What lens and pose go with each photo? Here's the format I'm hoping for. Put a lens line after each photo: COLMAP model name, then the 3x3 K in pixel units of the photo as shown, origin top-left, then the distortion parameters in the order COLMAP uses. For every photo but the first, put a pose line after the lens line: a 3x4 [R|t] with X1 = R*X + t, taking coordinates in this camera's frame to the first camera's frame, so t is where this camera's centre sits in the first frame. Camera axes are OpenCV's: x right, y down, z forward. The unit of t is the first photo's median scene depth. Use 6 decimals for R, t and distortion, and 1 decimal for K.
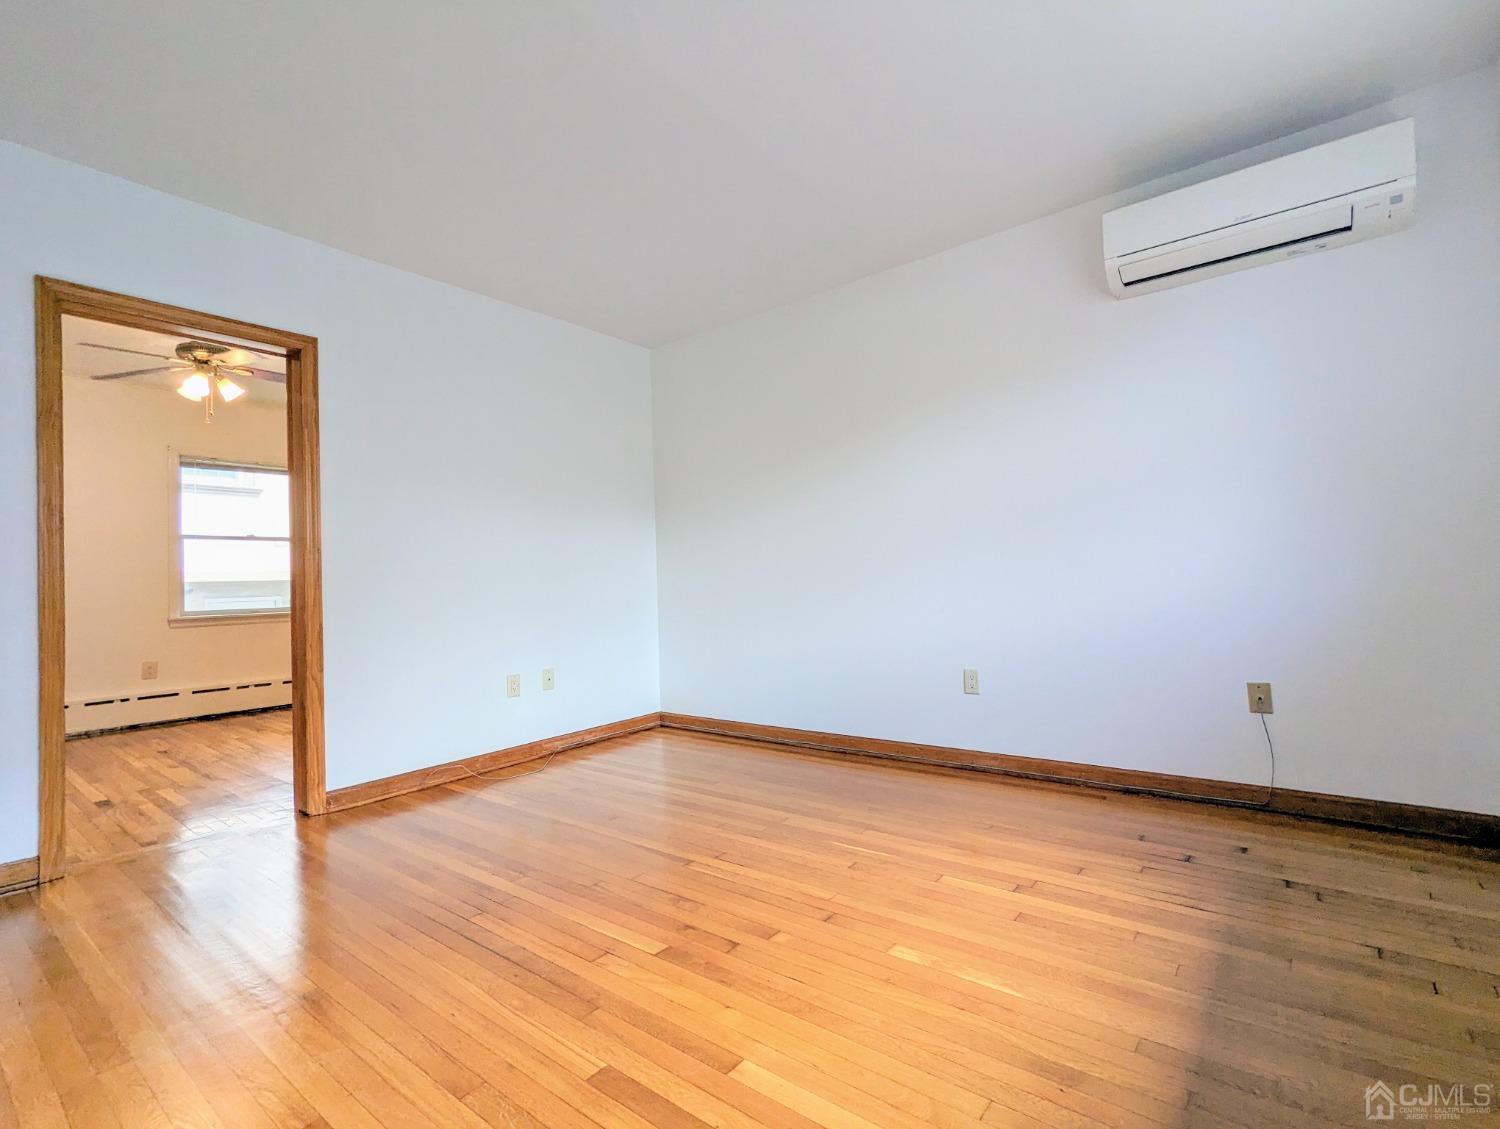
lens RADIAL K [[727.6, 0, 760.4], [0, 727.6, 564.7], [0, 0, 1]] dist [-0.004805, 0.002029]
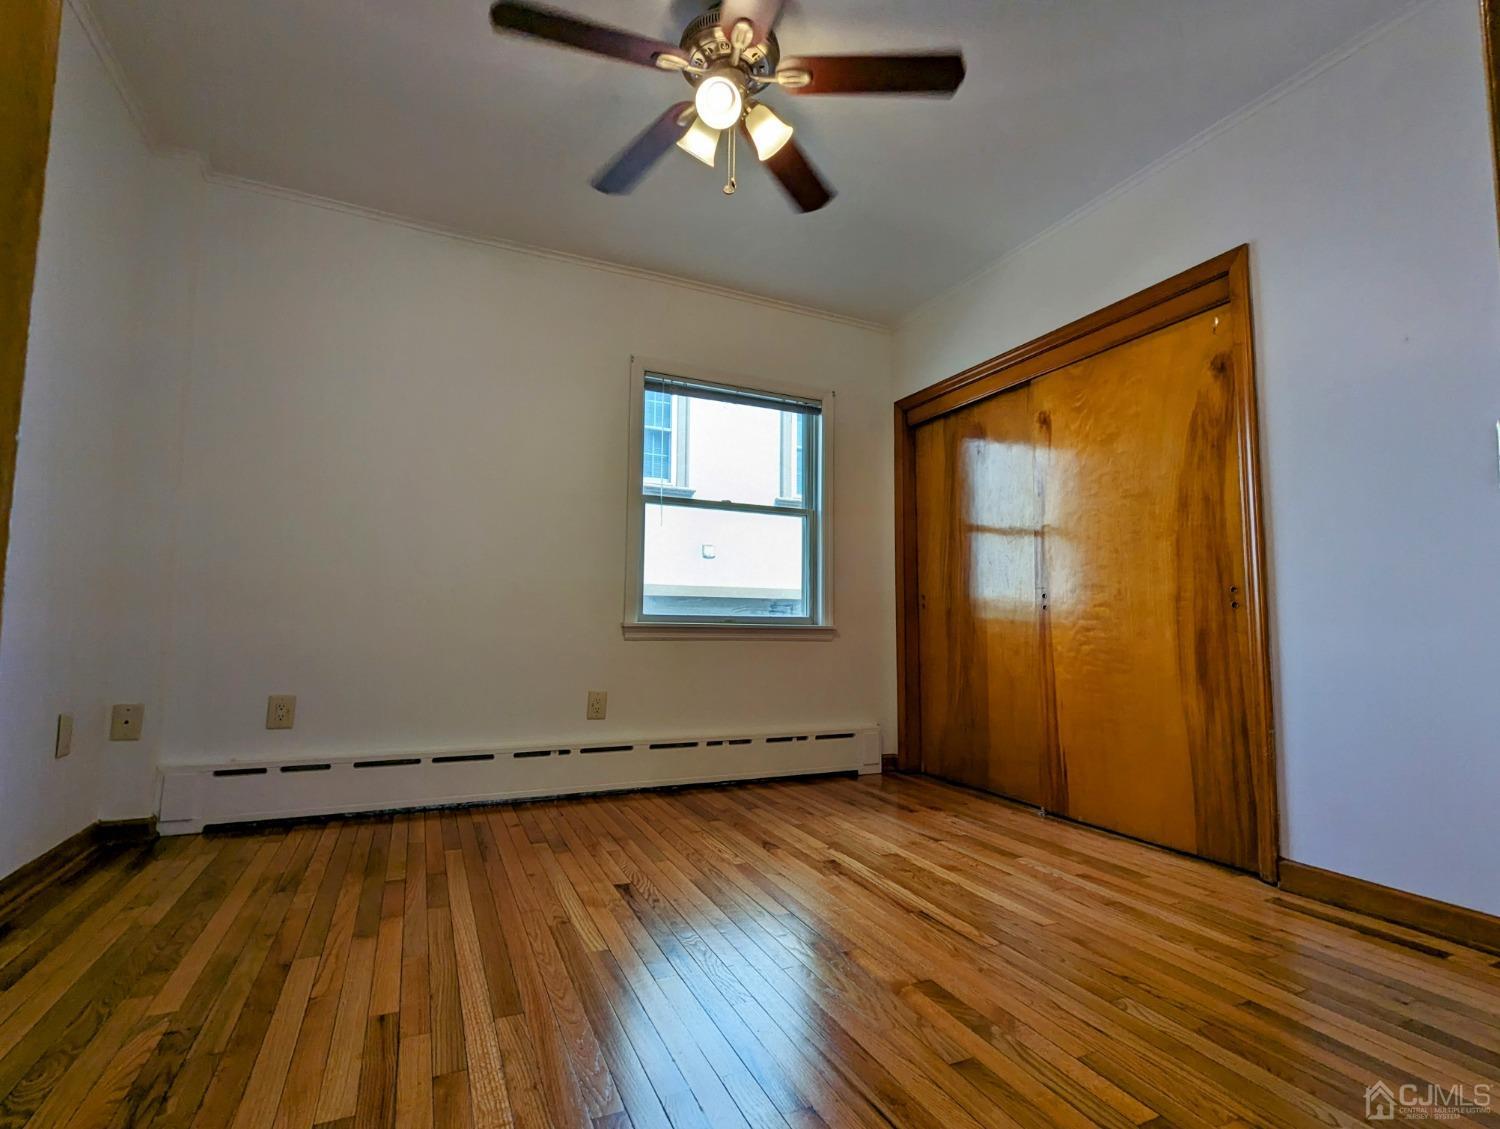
lens RADIAL K [[727.6, 0, 756.2], [0, 727.6, 564.5], [0, 0, 1]] dist [-0.004805, 0.002029]
pose [[0.898631, 0.000179, -0.438706, -0.436471], [-0.025784, 0.998293, -0.052408, 0.052504], [0.437947, 0.058407, 0.897101, 0.483695]]
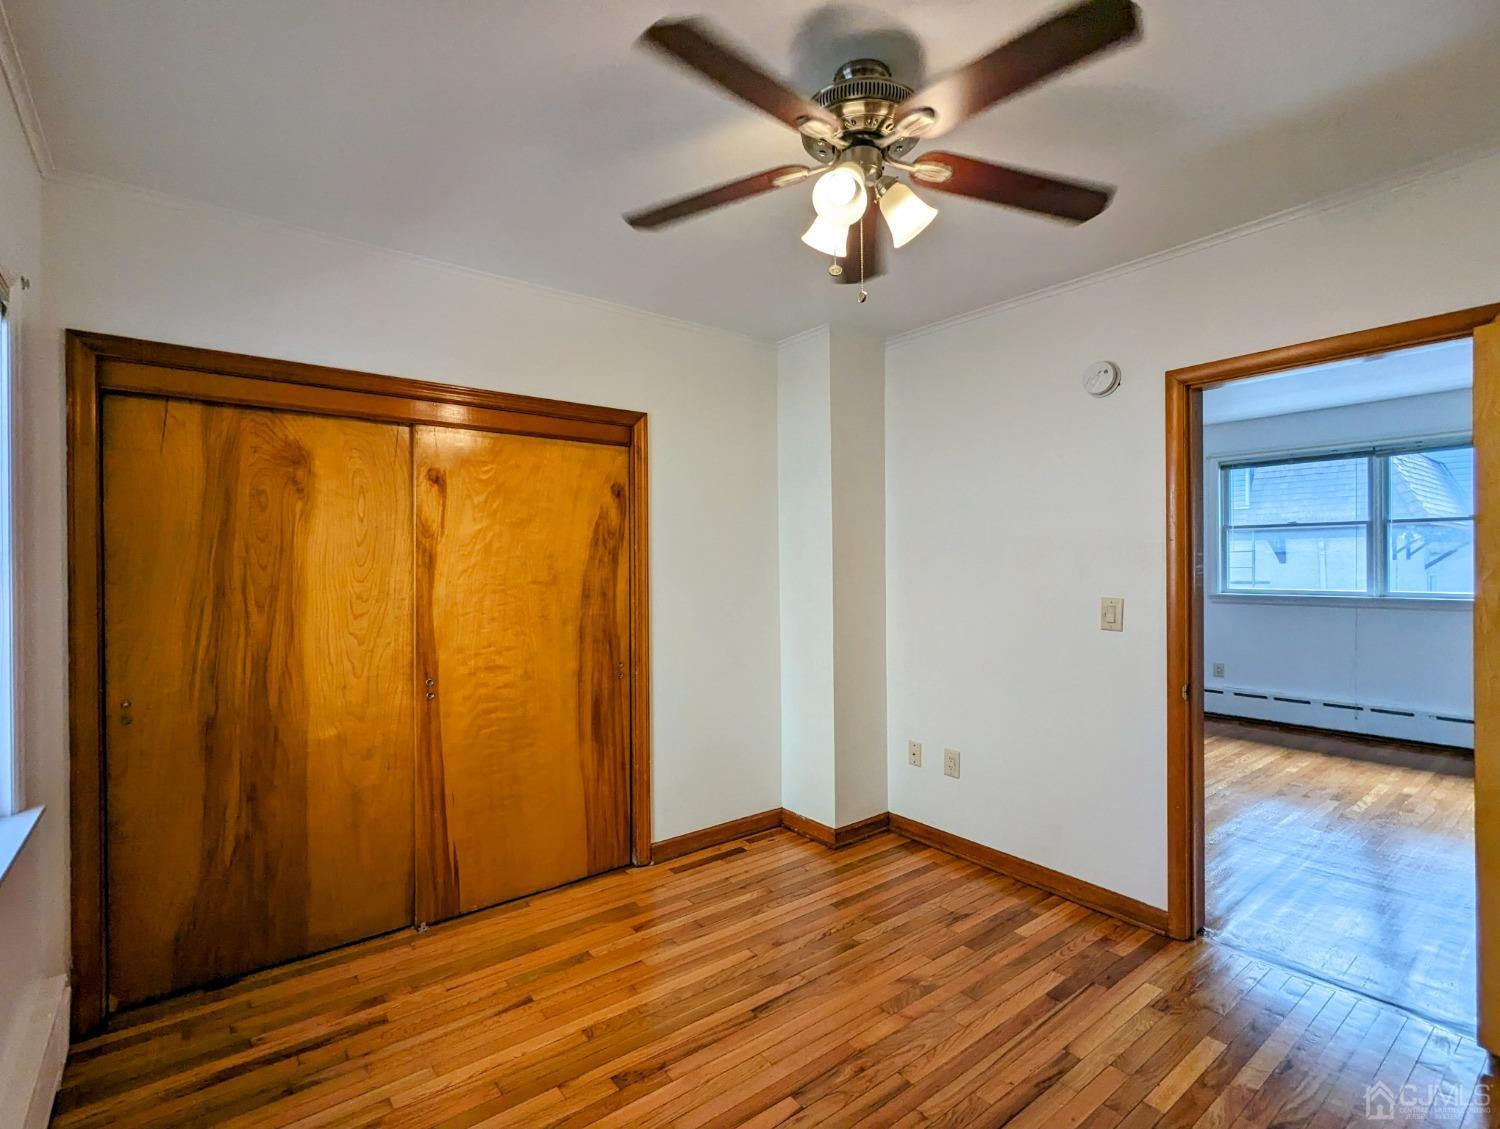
lens RADIAL K [[727.6, 0, 731.5], [0, 727.6, 566.0], [0, 0, 1]] dist [-0.004805, 0.002029]
pose [[0.228400, 0.020721, 0.973347, -0.947942], [-0.019663, 0.999668, -0.016667, -0.038494], [-0.973369, -0.015332, 0.228731, 0.797164]]
